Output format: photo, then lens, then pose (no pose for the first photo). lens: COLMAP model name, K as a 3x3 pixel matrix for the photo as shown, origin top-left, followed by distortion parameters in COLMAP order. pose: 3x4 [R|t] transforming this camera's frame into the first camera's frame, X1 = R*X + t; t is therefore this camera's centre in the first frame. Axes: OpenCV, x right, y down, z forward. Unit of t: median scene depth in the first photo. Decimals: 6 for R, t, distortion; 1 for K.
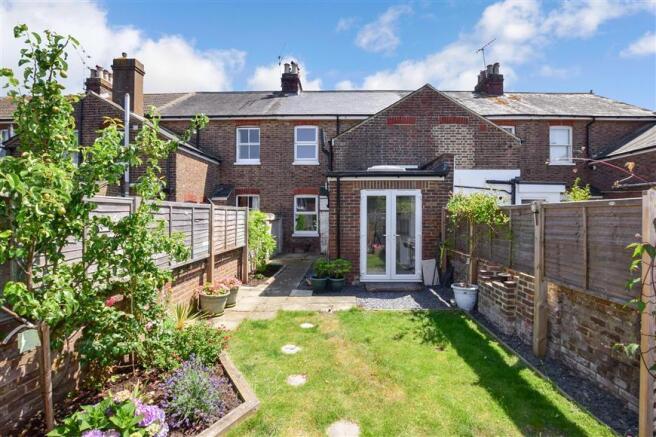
lens RADIAL K [[297.3, 0, 328.0], [0, 297.3, 218.5], [0, 0, 1]] dist [-0.001087, -0.000046]
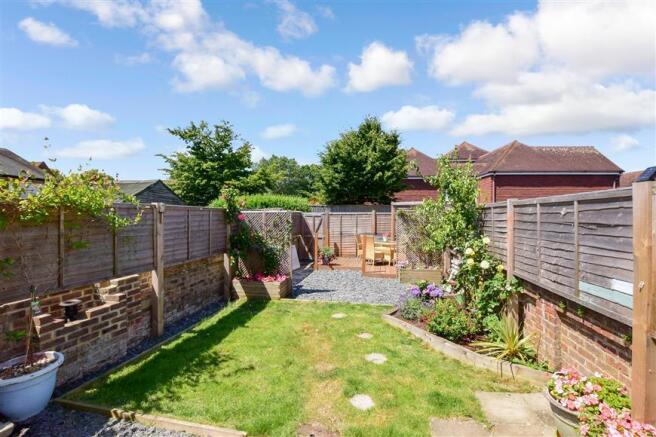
lens RADIAL K [[297.3, 0, 328.0], [0, 297.3, 218.5], [0, 0, 1]] dist [-0.001087, -0.000046]
pose [[-0.991114, -0.003014, 0.132979, -0.088183], [-0.000417, 0.999809, 0.019550, -0.017227], [-0.133013, 0.019321, -0.990926, 1.749311]]
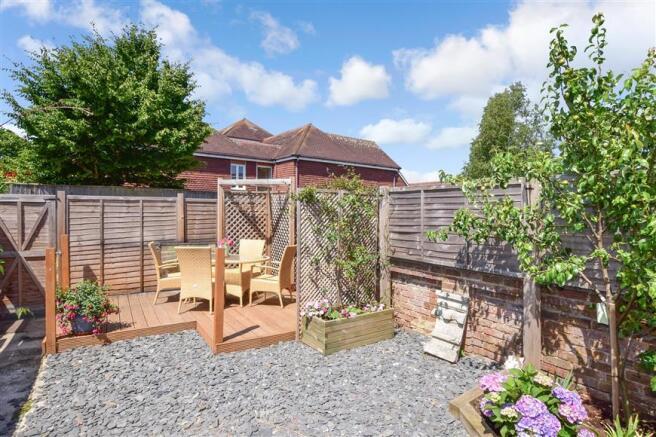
lens RADIAL K [[351.5, 0, 328.0], [0, 351.5, 218.5], [0, 0, 1]] dist [-0.021373, 0.000089]
pose [[-0.819180, 0.004435, -0.573520, 0.016822], [-0.012931, 0.999573, 0.026198, -0.003270], [0.573391, 0.028877, -0.818773, 1.392487]]
